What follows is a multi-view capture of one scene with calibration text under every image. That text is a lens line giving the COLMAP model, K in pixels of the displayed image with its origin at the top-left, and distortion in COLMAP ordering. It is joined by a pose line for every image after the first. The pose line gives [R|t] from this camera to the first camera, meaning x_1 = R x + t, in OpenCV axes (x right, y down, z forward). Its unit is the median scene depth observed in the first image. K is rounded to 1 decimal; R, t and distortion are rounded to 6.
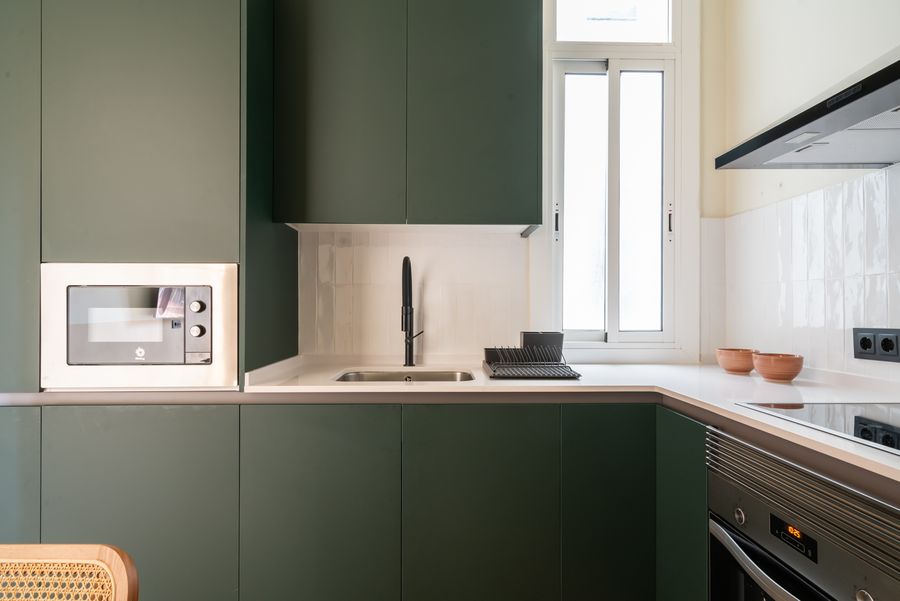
lens RADIAL K [[498.4, 0, 451.0], [0, 498.4, 307.8], [0, 0, 1]] dist [0.000807, 0.000198]
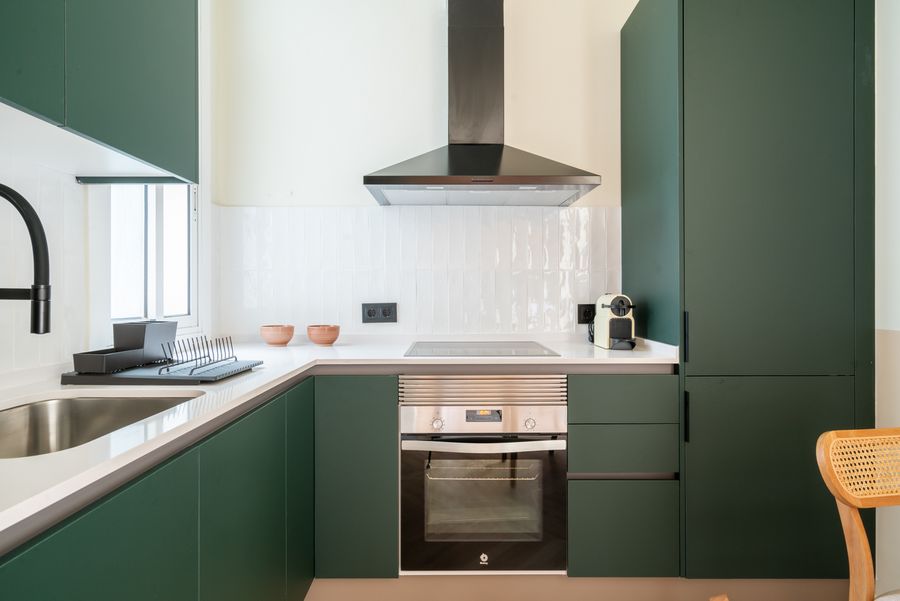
lens RADIAL K [[493.7, 0, 453.2], [0, 493.7, 294.7], [0, 0, 1]] dist [0.000618, 0.000377]
pose [[0.026988, -0.004150, 0.999627, -0.672539], [0.002003, 0.999990, 0.004097, 0.006497], [-0.999634, 0.001892, 0.026996, 0.639914]]
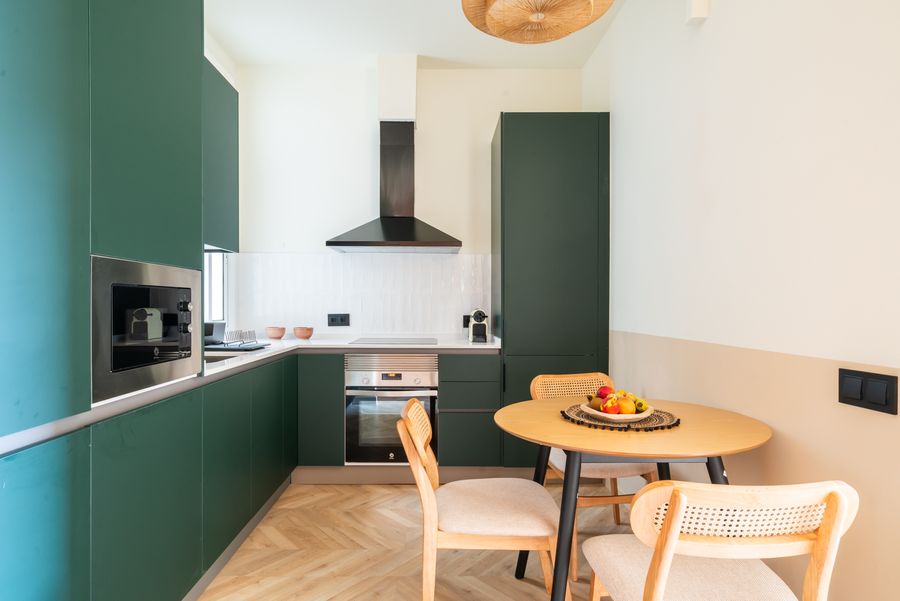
lens RADIAL K [[494.9, 0, 435.8], [0, 494.9, 310.5], [0, 0, 1]] dist [0.000276, 0.000104]
pose [[0.029606, -0.012410, 0.999485, -1.534778], [-0.003075, 0.999917, 0.012506, -0.009087], [-0.999557, -0.003443, 0.029565, 0.371939]]
